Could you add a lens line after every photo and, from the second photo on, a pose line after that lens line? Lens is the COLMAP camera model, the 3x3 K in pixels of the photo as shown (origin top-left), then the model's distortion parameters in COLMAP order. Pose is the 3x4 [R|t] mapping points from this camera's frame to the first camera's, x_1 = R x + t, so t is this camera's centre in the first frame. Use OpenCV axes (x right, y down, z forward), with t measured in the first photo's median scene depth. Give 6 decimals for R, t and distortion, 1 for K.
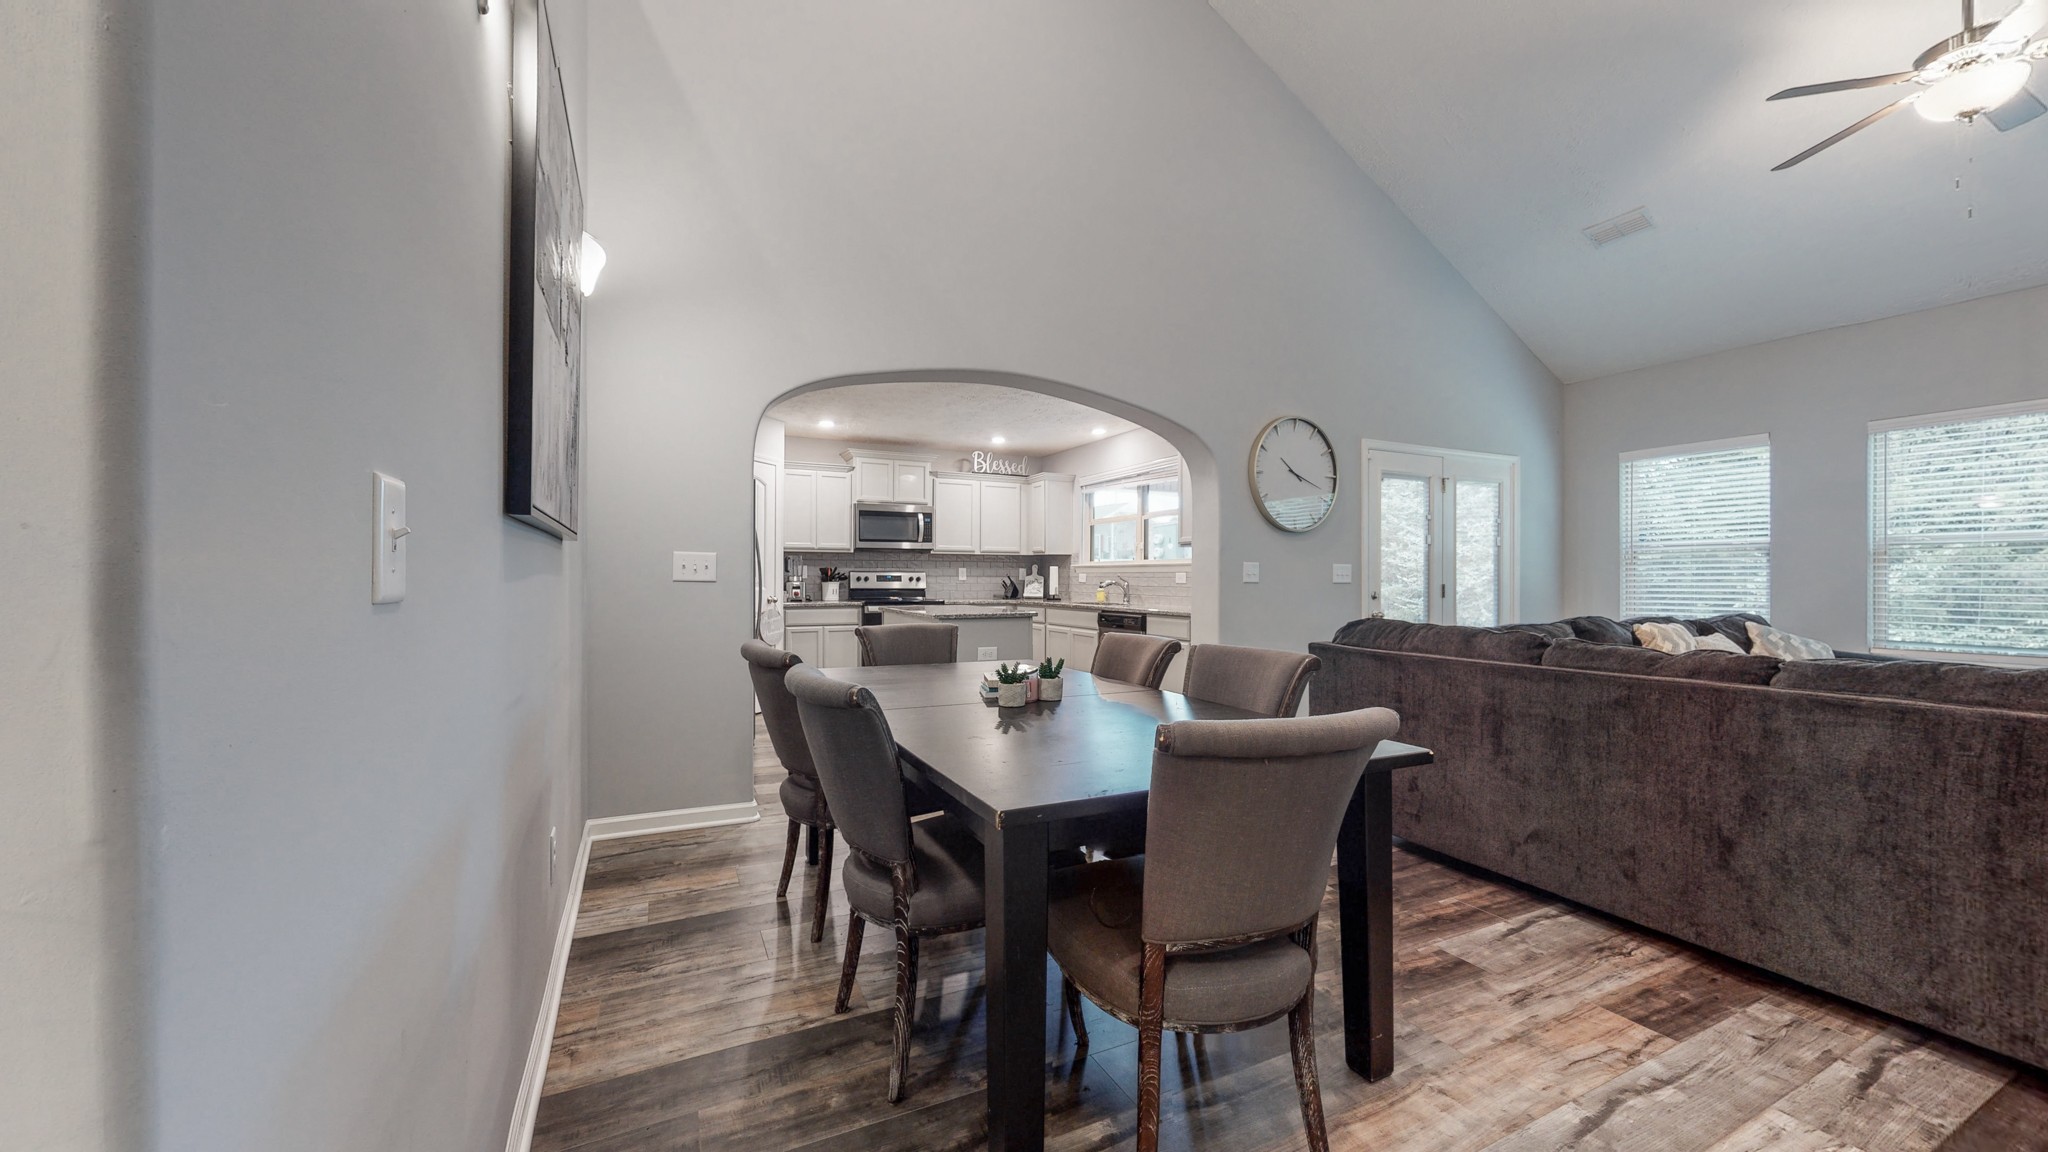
lens RADIAL K [[752.4, 0, 1027.2], [0, 752.4, 571.6], [0, 0, 1]] dist [0.001491, 0.000138]
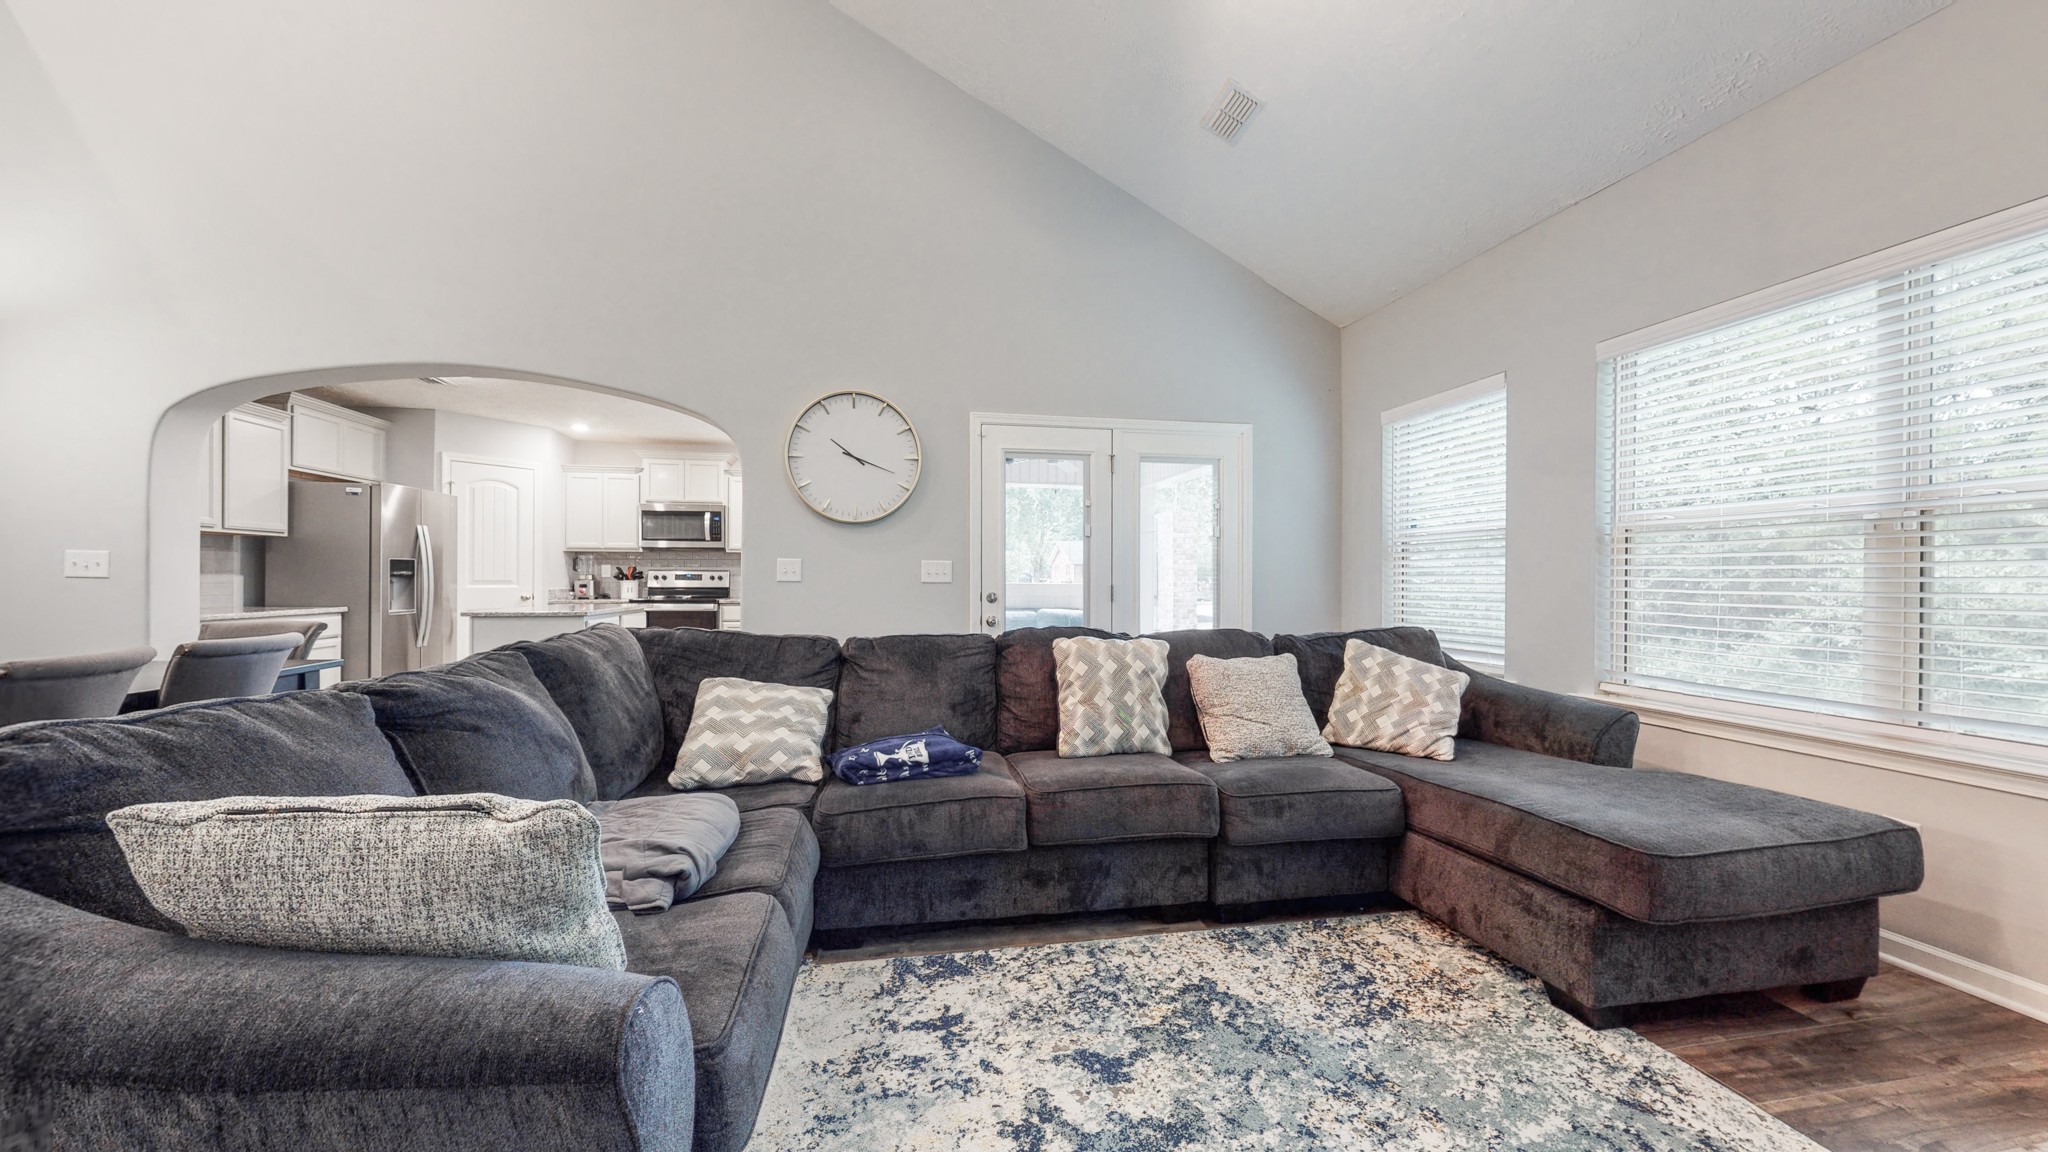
lens RADIAL K [[752.4, 0, 1025.4], [0, 752.4, 578.0], [0, 0, 1]] dist [0.001491, 0.000138]
pose [[0.963306, 0.001971, -0.268398, 0.532553], [0.000241, 0.999966, 0.008206, 0.002197], [0.268405, -0.007970, 0.963273, 0.145537]]
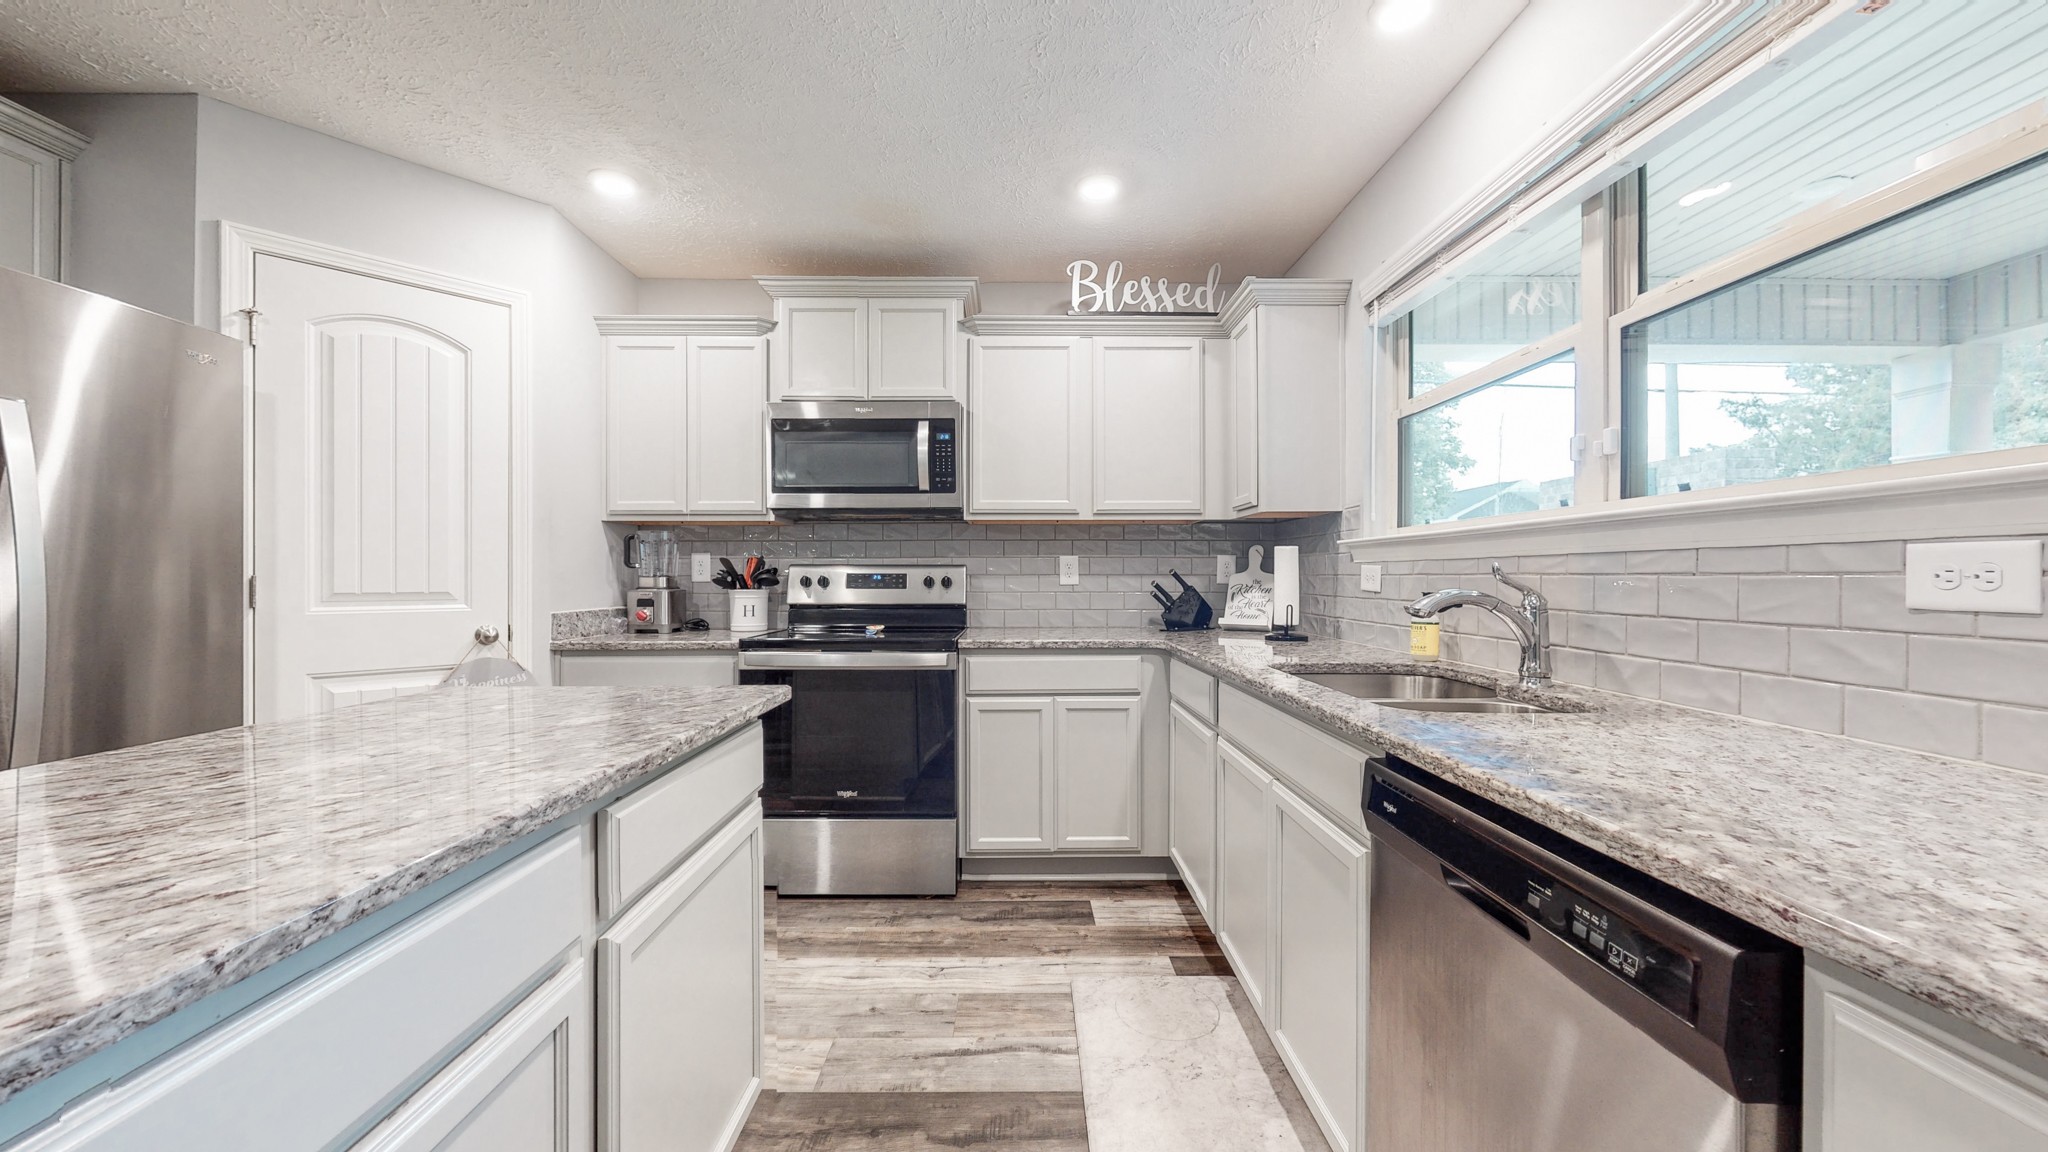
lens RADIAL K [[752.4, 0, 1023.5], [0, 752.4, 577.6], [0, 0, 1]] dist [0.001491, 0.000138]
pose [[0.899556, -0.004333, -0.436783, 0.083120], [0.007182, 0.999962, 0.004873, 0.005864], [0.436746, -0.007521, 0.899553, 0.654007]]
